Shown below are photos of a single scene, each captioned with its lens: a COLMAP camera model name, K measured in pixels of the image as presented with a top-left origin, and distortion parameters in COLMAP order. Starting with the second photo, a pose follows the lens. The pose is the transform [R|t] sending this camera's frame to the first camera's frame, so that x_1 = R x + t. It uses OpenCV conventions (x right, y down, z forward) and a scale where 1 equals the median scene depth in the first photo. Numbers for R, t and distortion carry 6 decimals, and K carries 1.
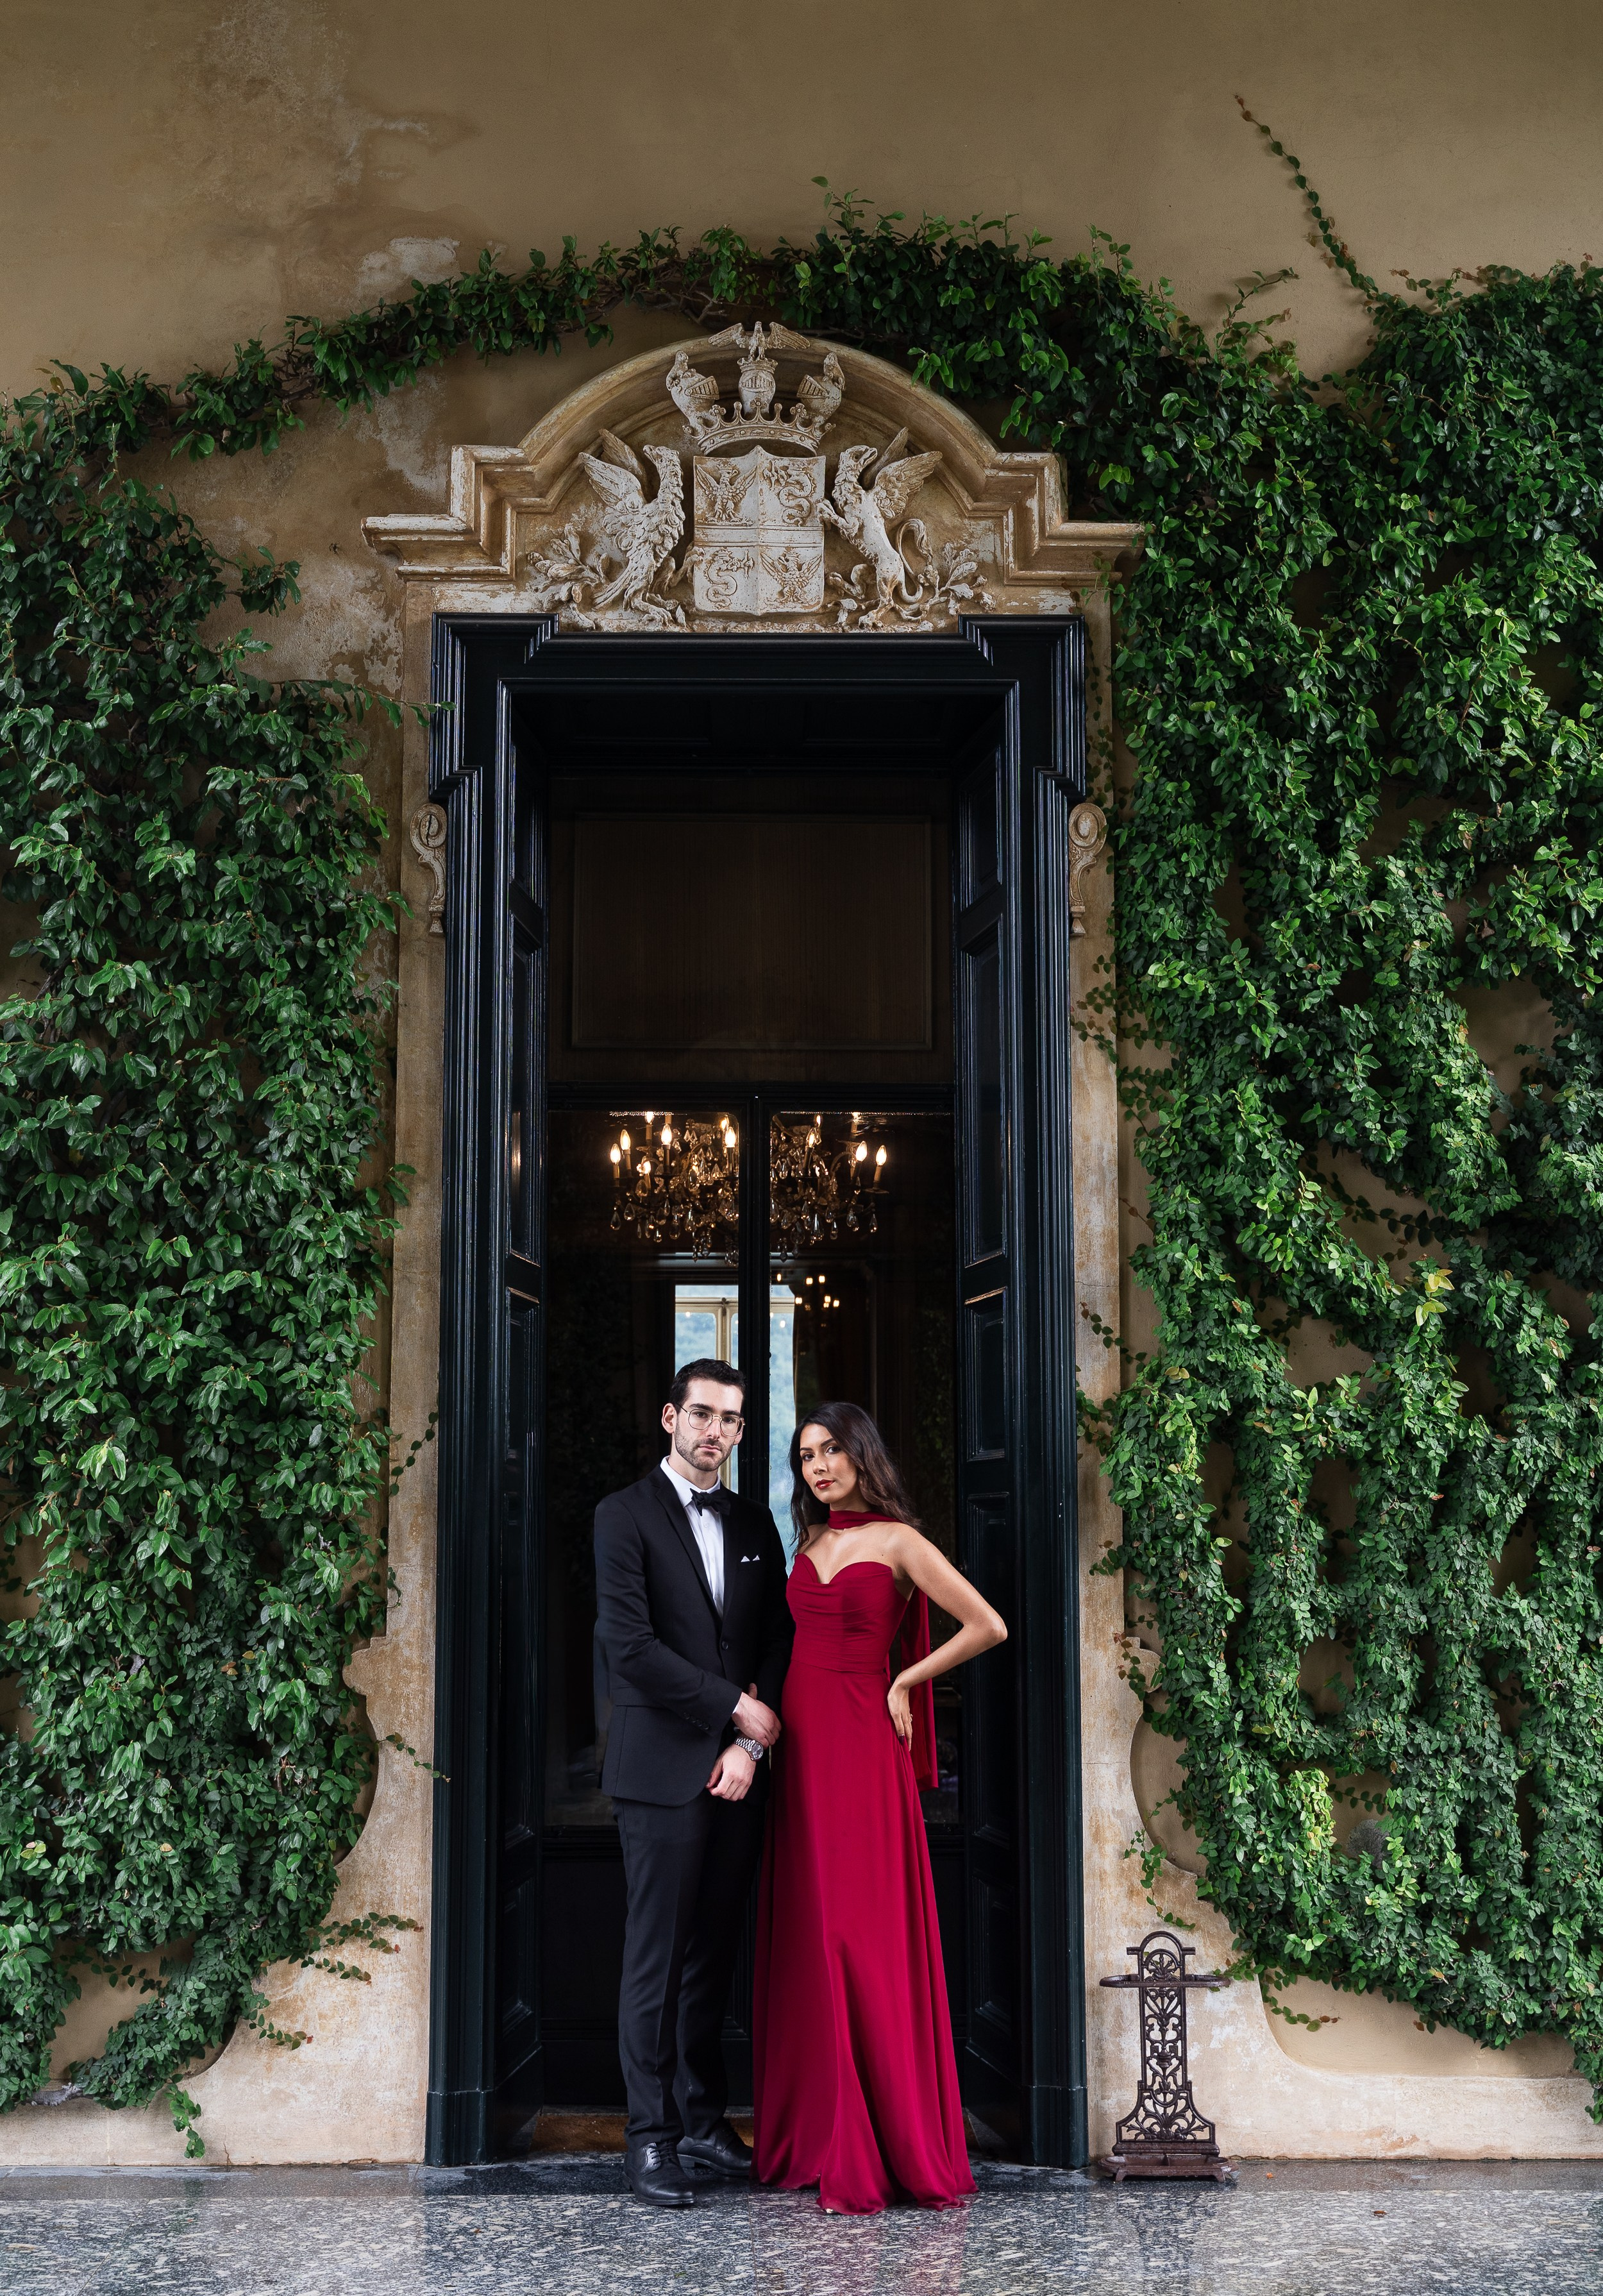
lens RADIAL K [[2903.0, 0, 801.5], [0, 2903.0, 1148.0], [0, 0, 1]] dist [-0.015841, 0.000015]
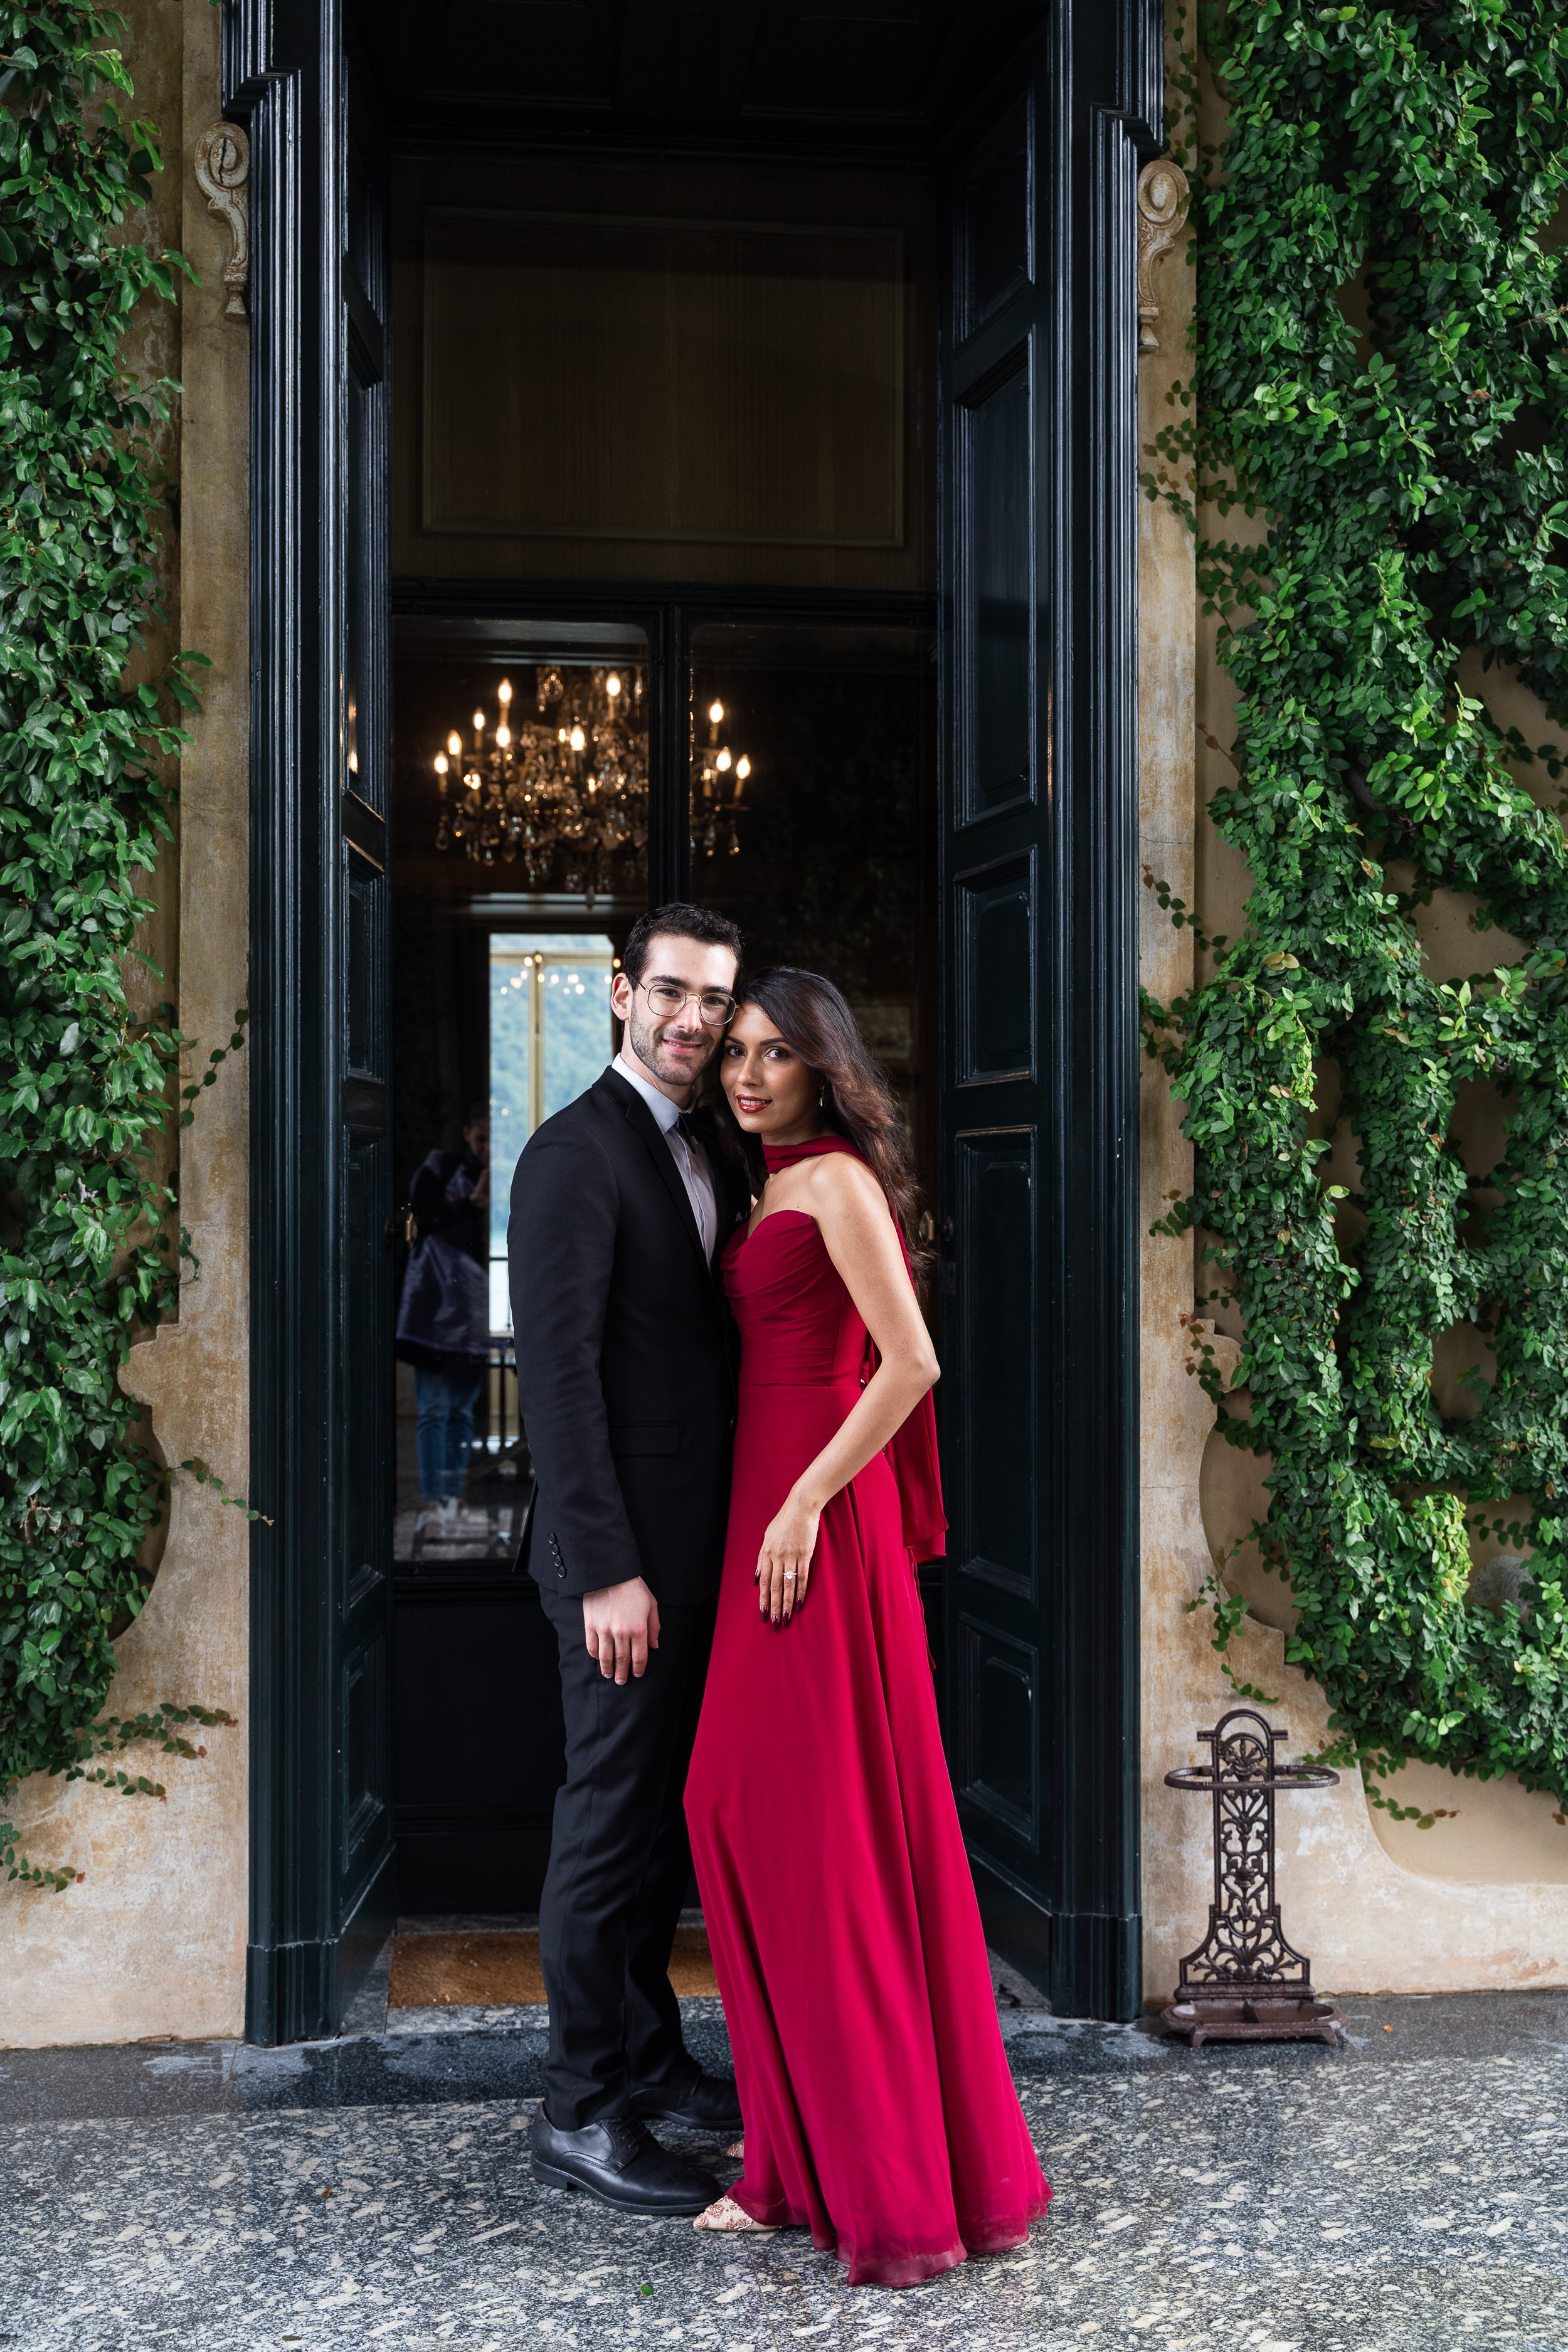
lens RADIAL K [[2564.2, 0, 784.0], [0, 2564.2, 1176.0], [0, 0, 1]] dist [-0.006687, -0.005106]
pose [[0.996322, 0.000511, 0.085692, -0.049447], [-0.011183, 0.992206, 0.124106, 0.053024], [-0.084960, -0.124608, 0.988562, 0.371789]]
